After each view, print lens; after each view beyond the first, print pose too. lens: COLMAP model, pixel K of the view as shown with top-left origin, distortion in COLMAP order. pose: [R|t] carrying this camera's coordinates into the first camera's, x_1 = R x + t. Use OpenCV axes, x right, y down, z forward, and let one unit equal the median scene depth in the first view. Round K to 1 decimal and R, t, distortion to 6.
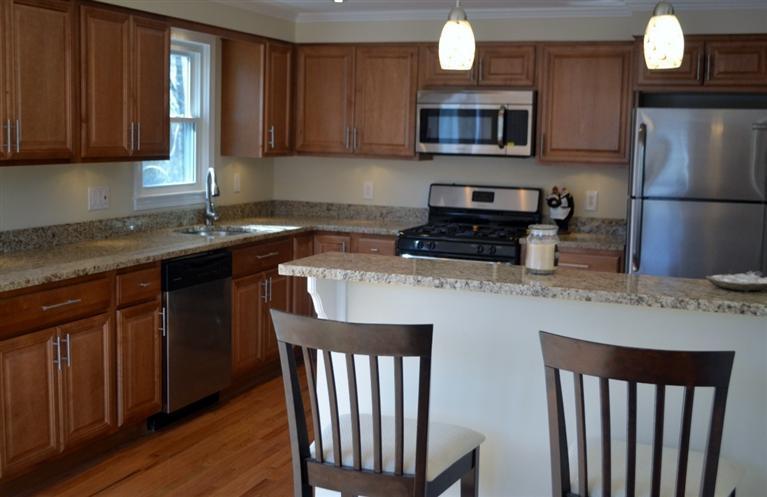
lens RADIAL K [[949.8, 0, 388.1], [0, 949.8, 245.0], [0, 0, 1]] dist [-0.011402, 0.000000]
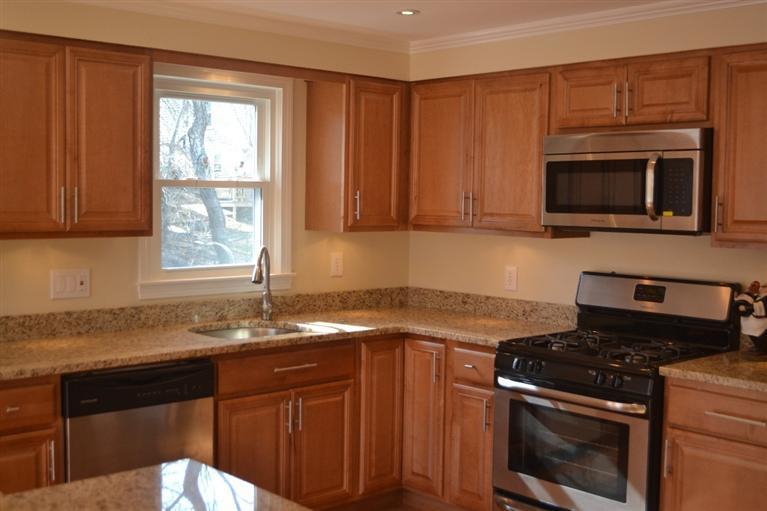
lens RADIAL K [[935.8, 0, 382.9], [0, 935.8, 260.5], [0, 0, 1]] dist [-0.030824, 0.000000]
pose [[0.897189, 0.017770, -0.441290, 0.232328], [-0.042990, 0.997959, -0.047217, -0.037389], [0.439550, 0.061334, 0.896121, 0.361632]]
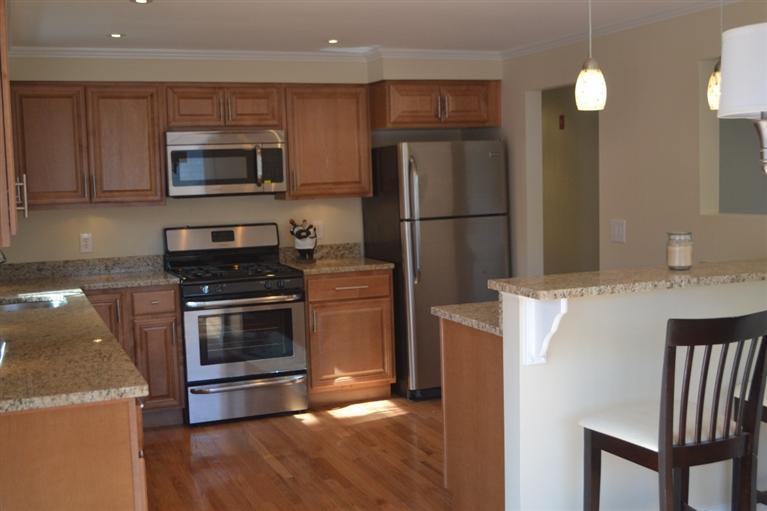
lens RADIAL K [[935.8, 0, 381.7], [0, 935.8, 256.0], [0, 0, 1]] dist [-0.030824, 0.000000]
pose [[0.732573, -0.109683, 0.671794, -0.470861], [0.128238, 0.991498, 0.022041, -0.032295], [-0.668500, 0.070003, 0.740410, 0.168188]]
